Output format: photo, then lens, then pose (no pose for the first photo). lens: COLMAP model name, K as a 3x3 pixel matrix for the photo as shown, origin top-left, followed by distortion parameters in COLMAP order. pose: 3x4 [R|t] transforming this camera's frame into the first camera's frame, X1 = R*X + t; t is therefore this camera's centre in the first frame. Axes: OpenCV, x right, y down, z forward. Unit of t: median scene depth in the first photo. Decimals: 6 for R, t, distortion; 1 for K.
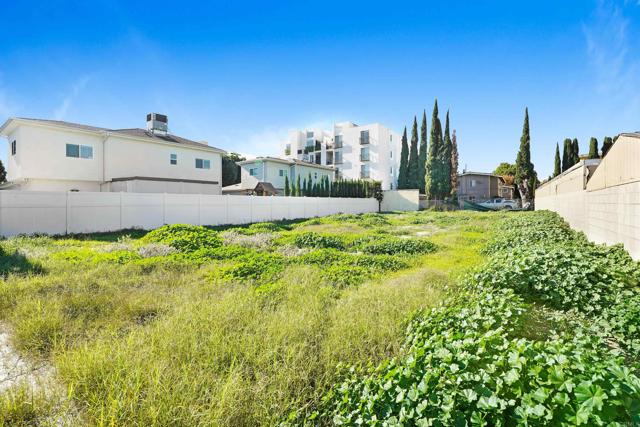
lens RADIAL K [[286.4, 0, 325.1], [0, 286.4, 208.8], [0, 0, 1]] dist [-0.001228, -0.000184]
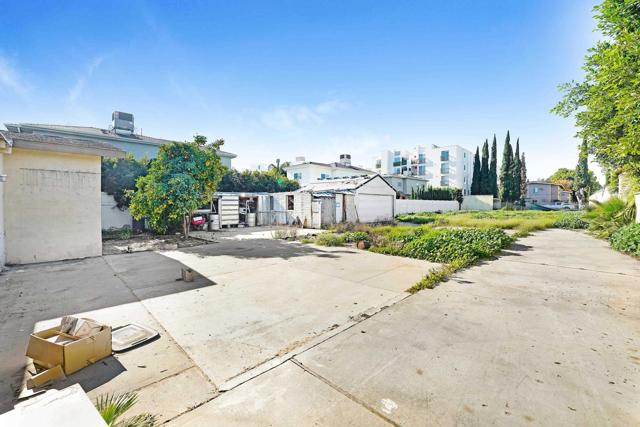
lens RADIAL K [[255.0, 0, 324.6], [0, 255.0, 211.1], [0, 0, 1]] dist [0.000765, 0.000108]
pose [[0.982478, 0.015910, -0.185698, -0.348401], [-0.014093, 0.999839, 0.011101, 0.013292], [0.185845, -0.008290, 0.982544, -0.532231]]
